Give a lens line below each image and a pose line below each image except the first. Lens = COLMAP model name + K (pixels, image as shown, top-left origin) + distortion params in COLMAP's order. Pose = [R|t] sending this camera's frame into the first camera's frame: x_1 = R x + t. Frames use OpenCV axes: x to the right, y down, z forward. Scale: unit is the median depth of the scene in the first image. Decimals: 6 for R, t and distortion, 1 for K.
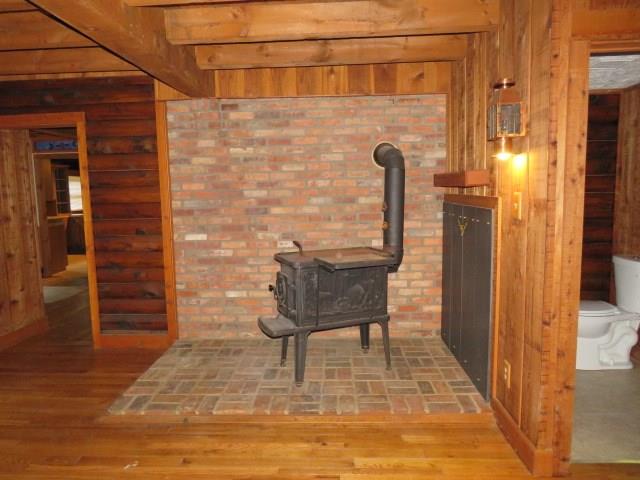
lens RADIAL K [[468.1, 0, 320.0], [0, 468.1, 240.0], [0, 0, 1]] dist [-0.004094, 0.006731]
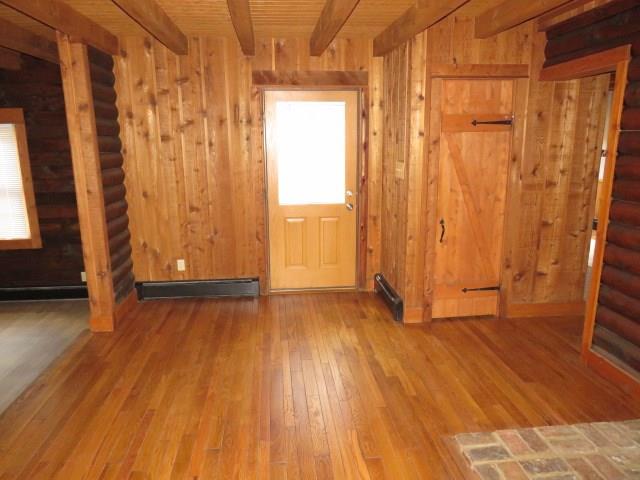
lens RADIAL K [[468.1, 0, 320.0], [0, 468.1, 240.0], [0, 0, 1]] dist [-0.004094, 0.006731]
pose [[0.129378, 0.229853, -0.964587, 0.166980], [-0.101477, 0.970725, 0.217705, -0.090485], [0.986389, 0.069718, 0.148915, 0.435647]]
